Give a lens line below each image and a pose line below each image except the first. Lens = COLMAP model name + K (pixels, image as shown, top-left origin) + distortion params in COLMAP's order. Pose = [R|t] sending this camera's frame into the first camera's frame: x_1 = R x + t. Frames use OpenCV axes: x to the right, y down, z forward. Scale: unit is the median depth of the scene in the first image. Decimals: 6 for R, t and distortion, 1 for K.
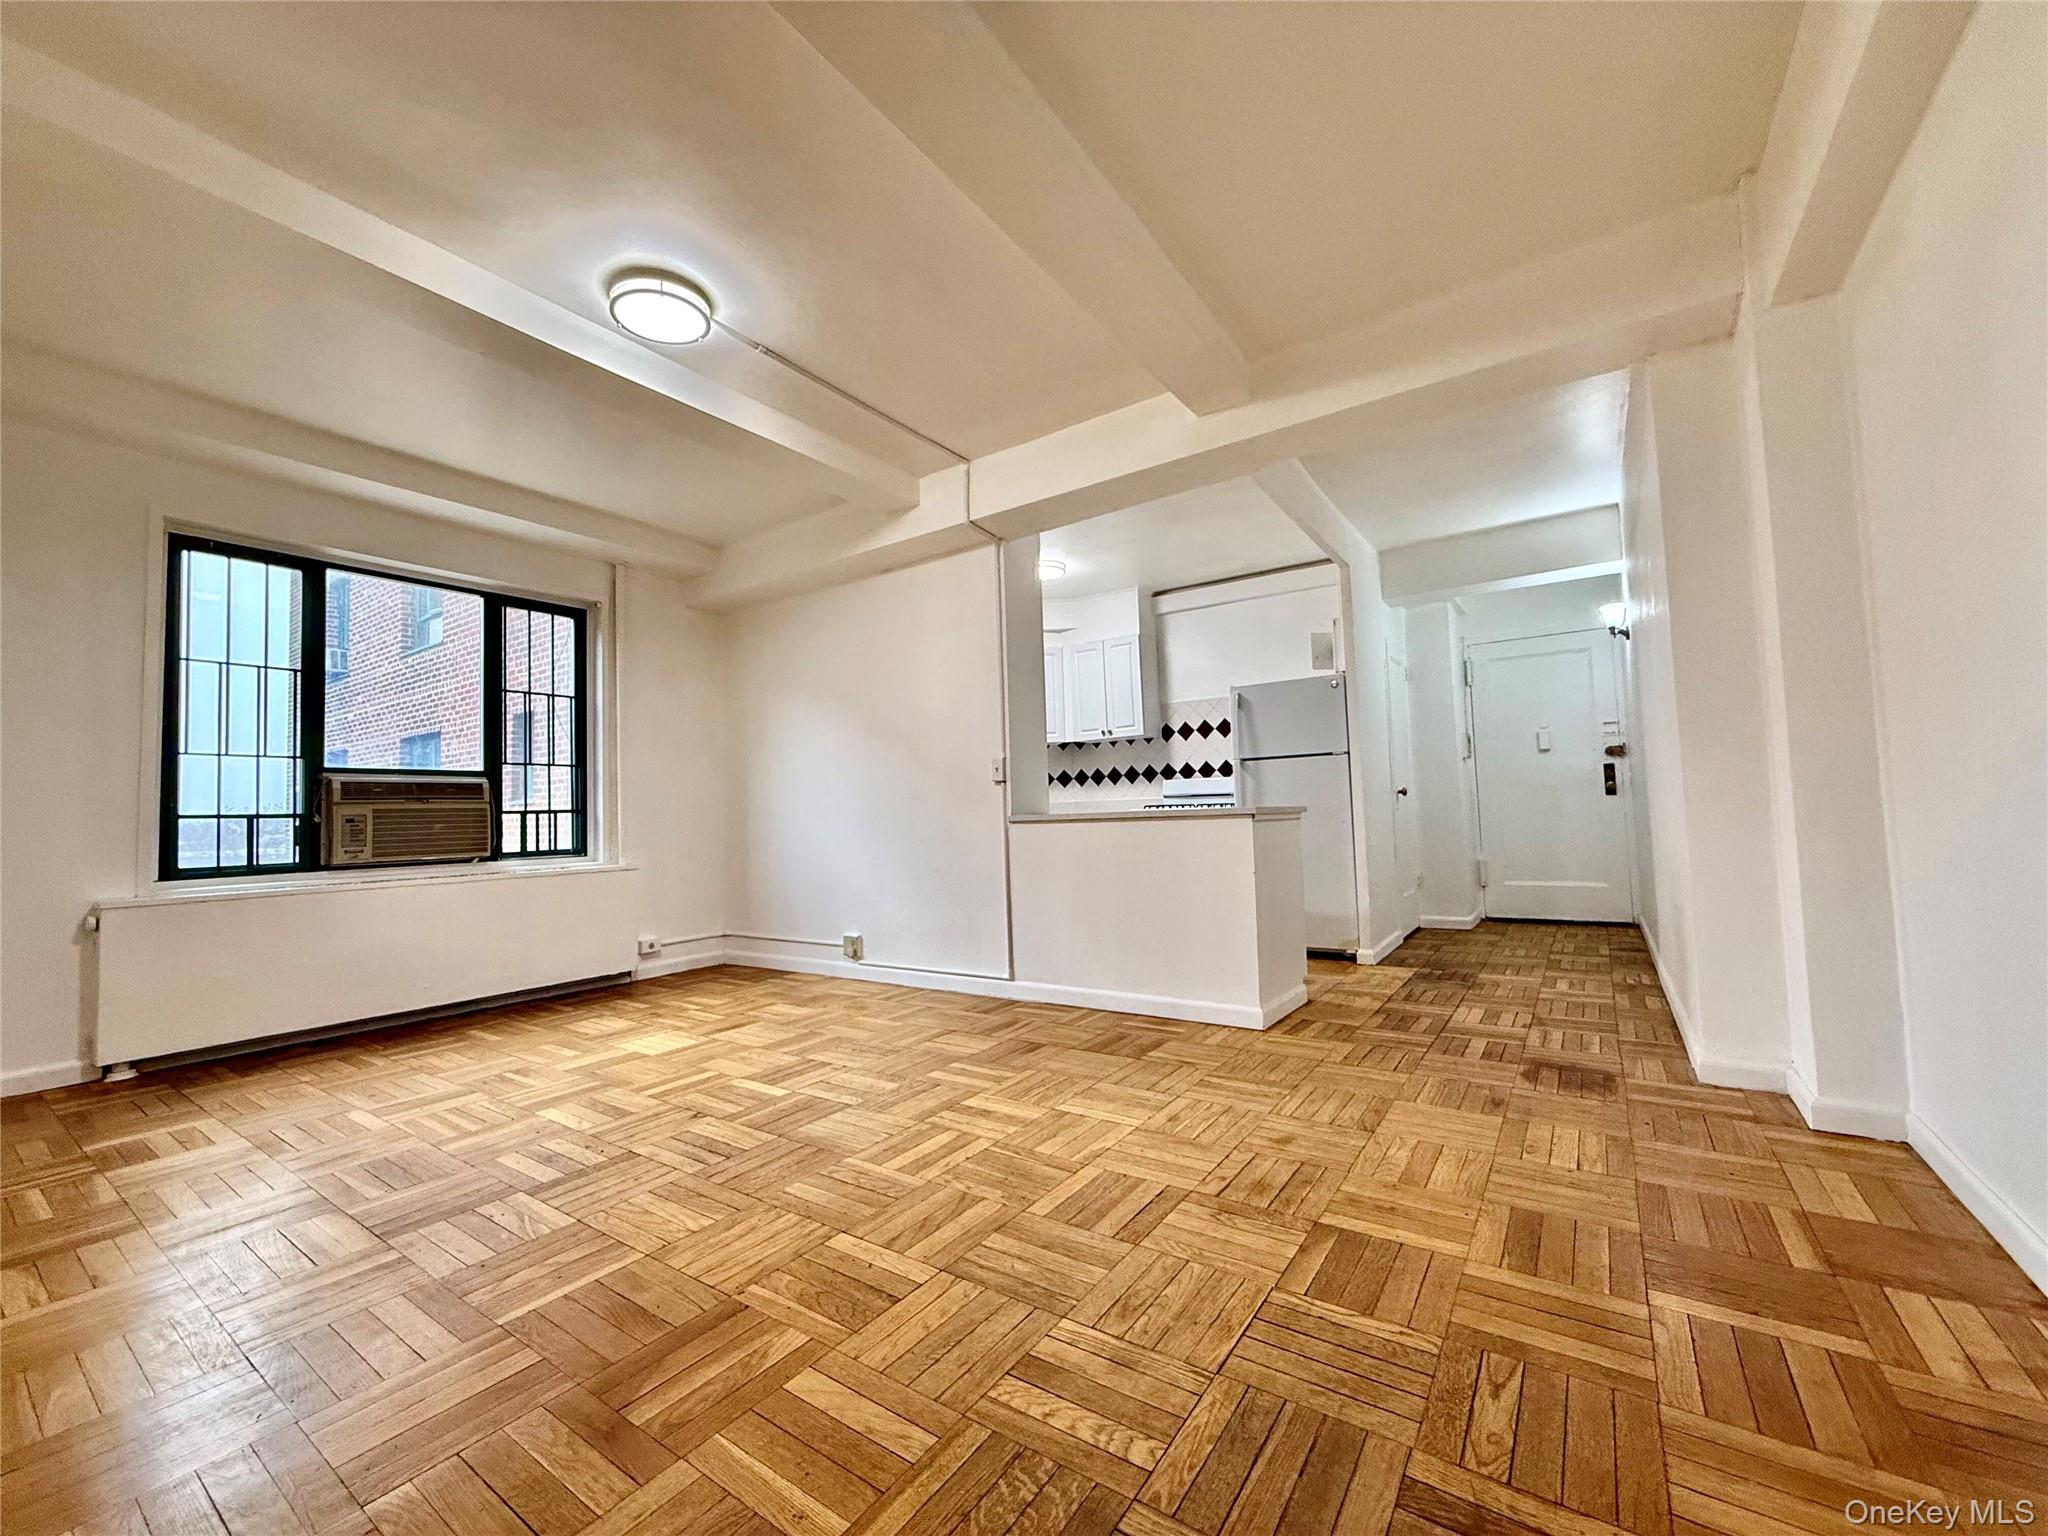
lens RADIAL K [[815.5, 0, 1019.0], [0, 815.5, 768.4], [0, 0, 1]] dist [-0.000456, 0.000231]
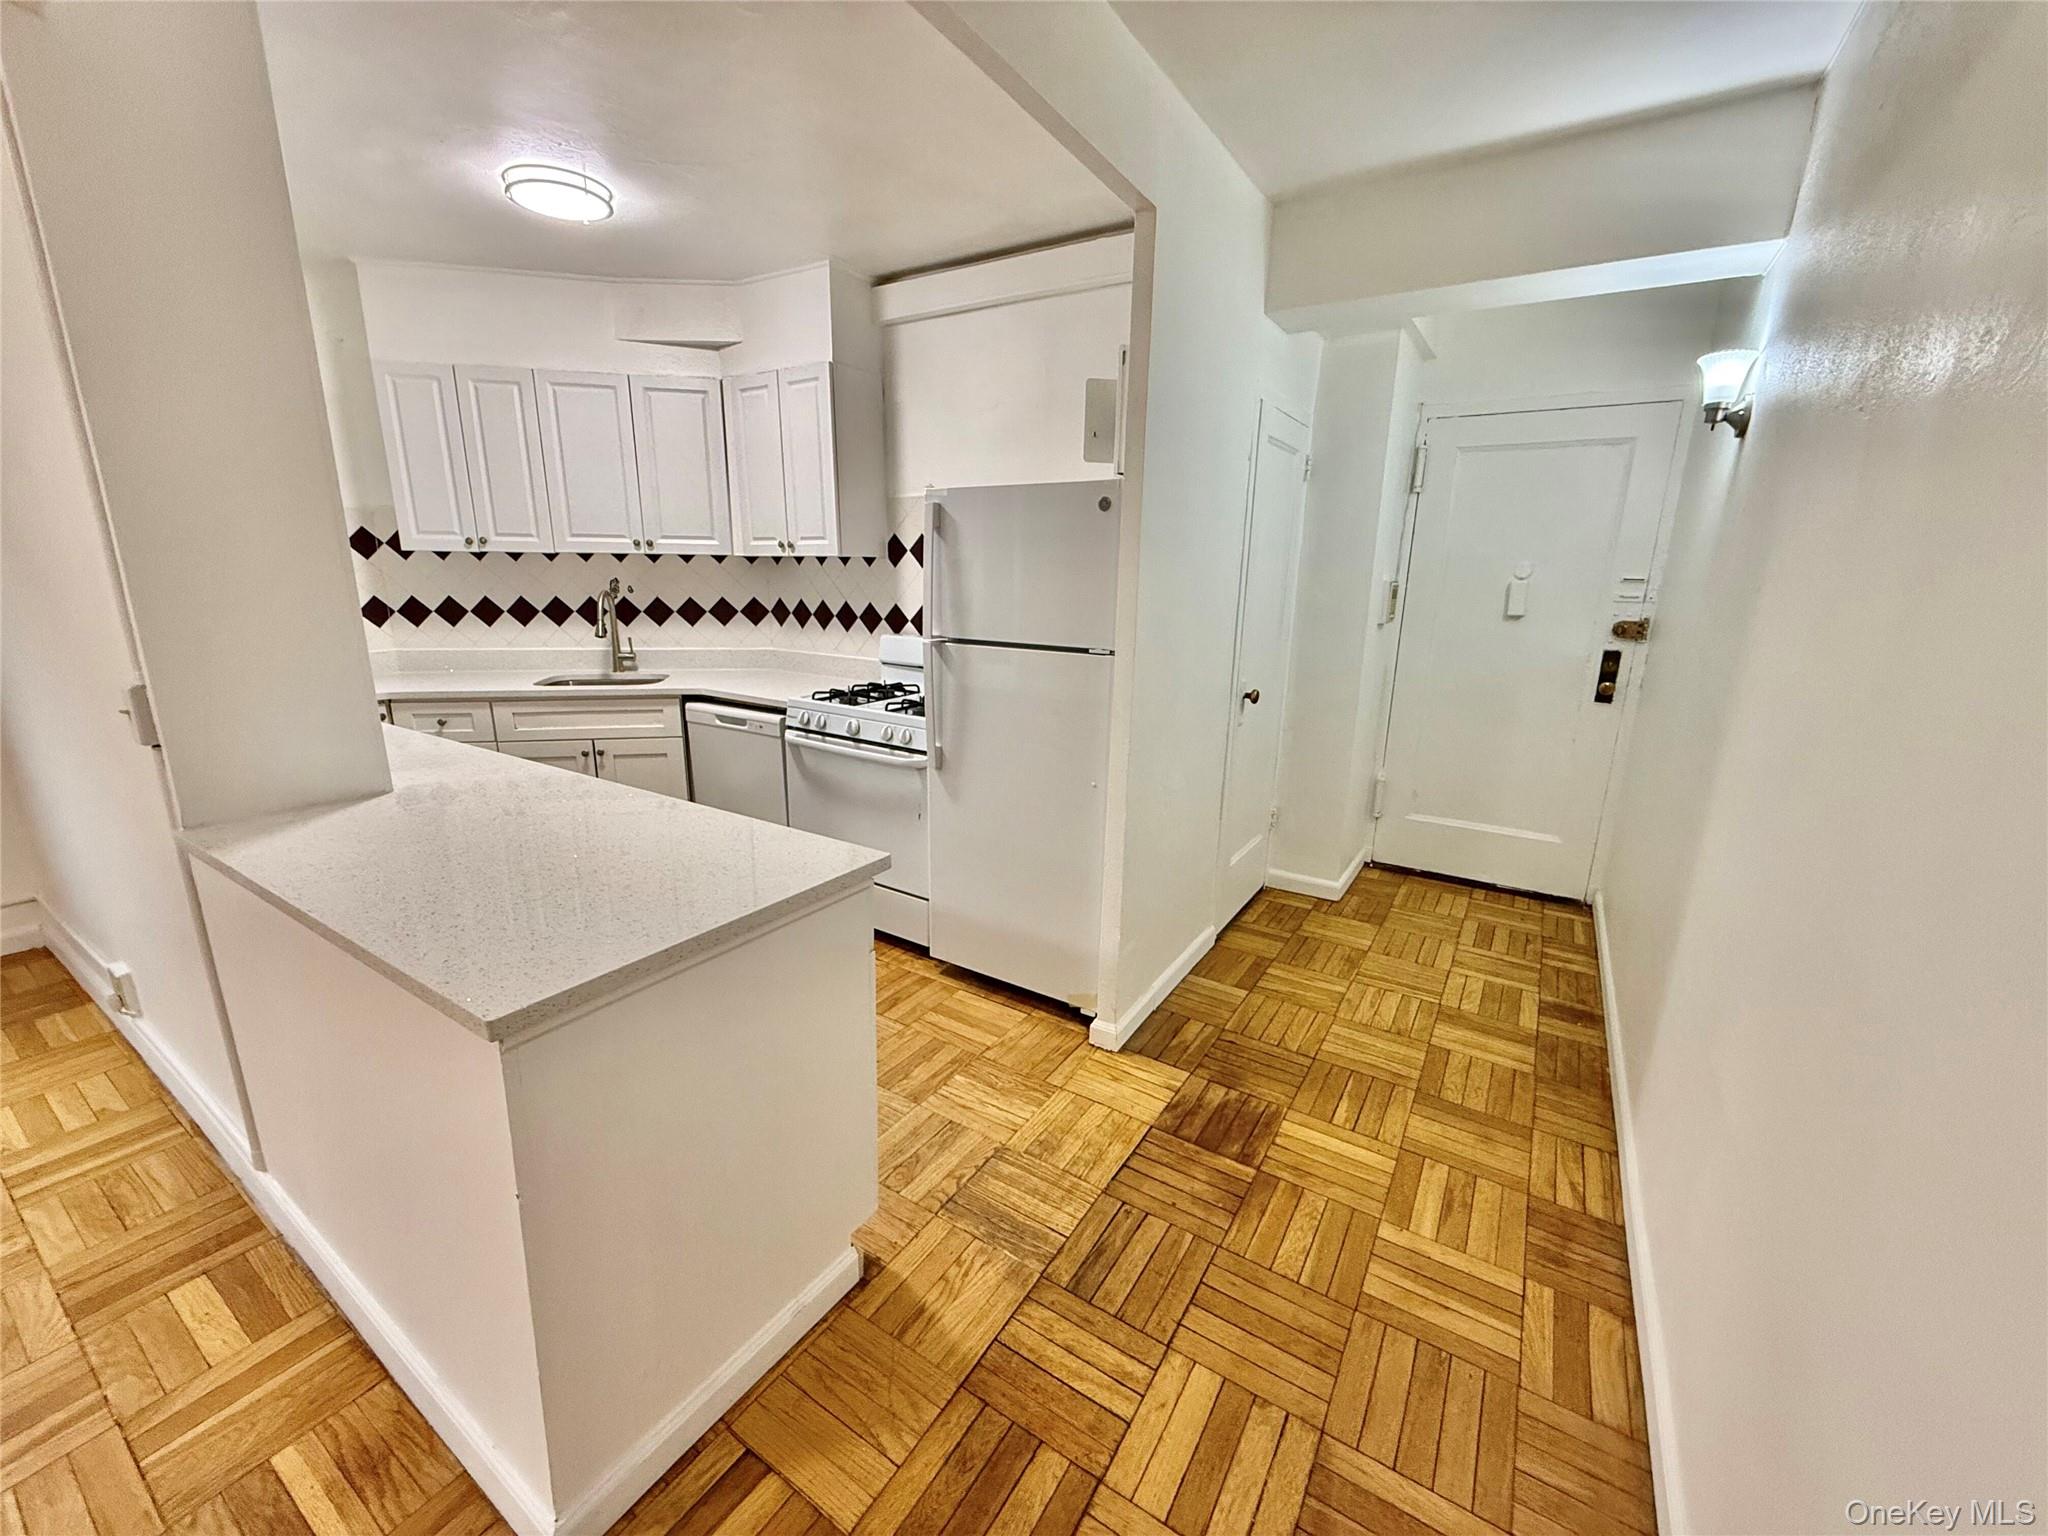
lens RADIAL K [[811.8, 0, 1018.7], [0, 811.8, 768.2], [0, 0, 1]] dist [-0.001543, 0.000543]
pose [[0.998074, 0.038039, 0.049012, 0.504386], [-0.050958, 0.953241, 0.297883, -0.148339], [-0.035389, -0.299807, 0.953343, 0.809394]]
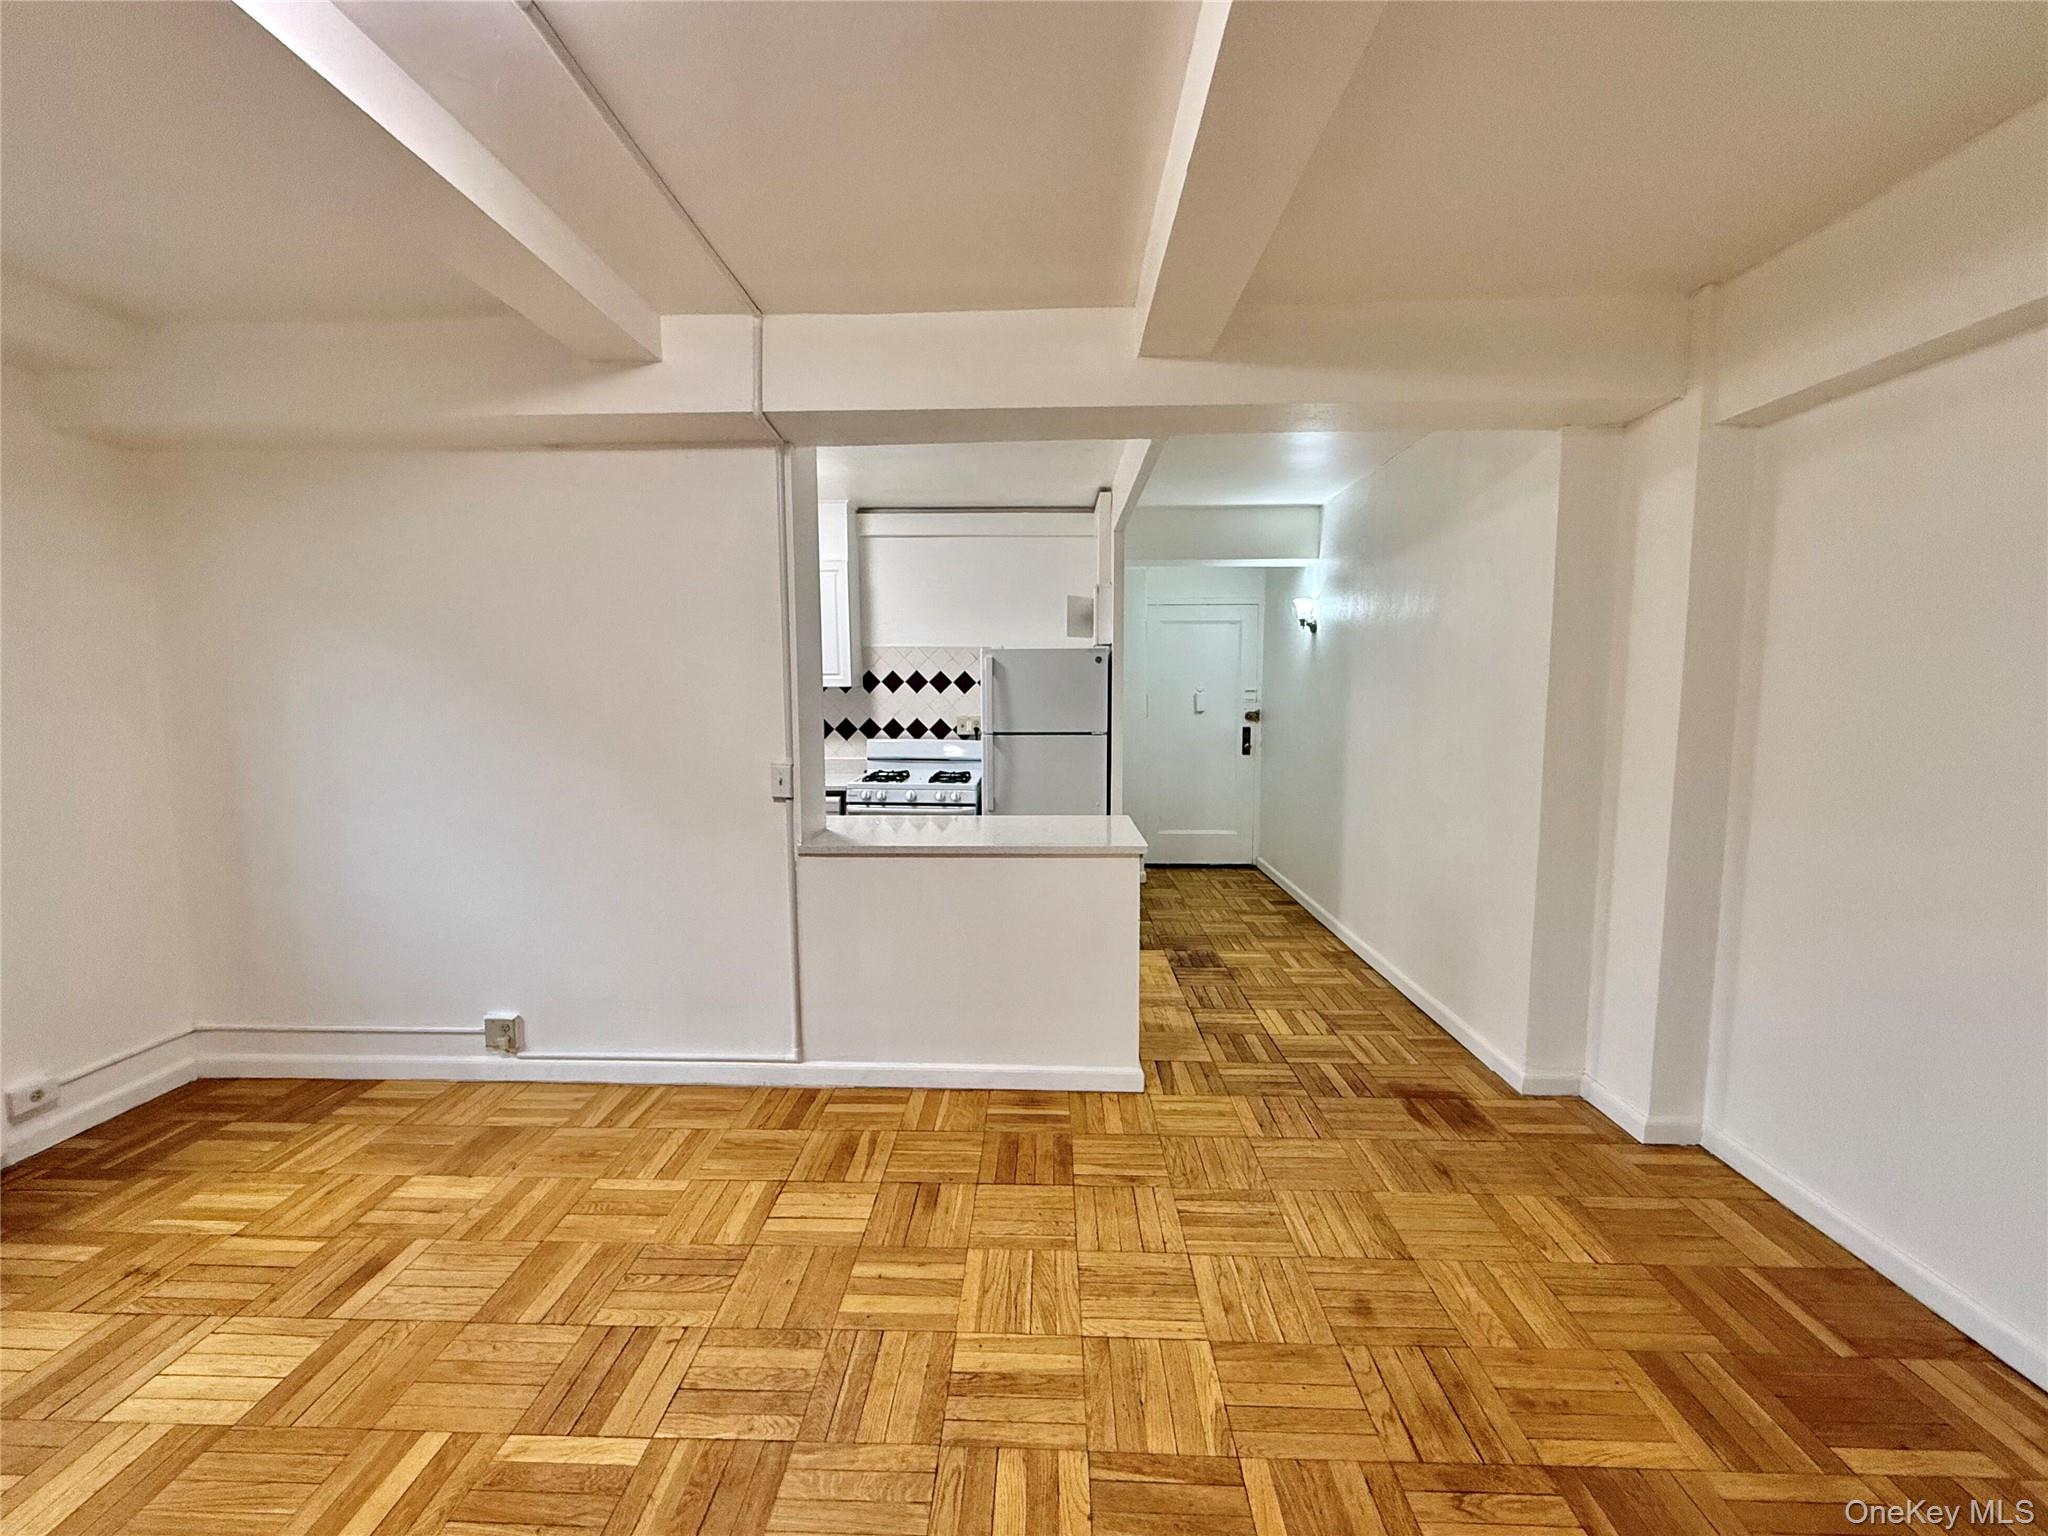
lens RADIAL K [[838.3, 0, 1017.1], [0, 838.3, 769.1], [0, 0, 1]] dist [-0.000679, 0.000073]
pose [[0.839428, -0.023563, 0.542960, -0.331779], [-0.056086, 0.989969, 0.129673, -0.153435], [-0.540570, -0.139303, 0.829686, 0.381623]]
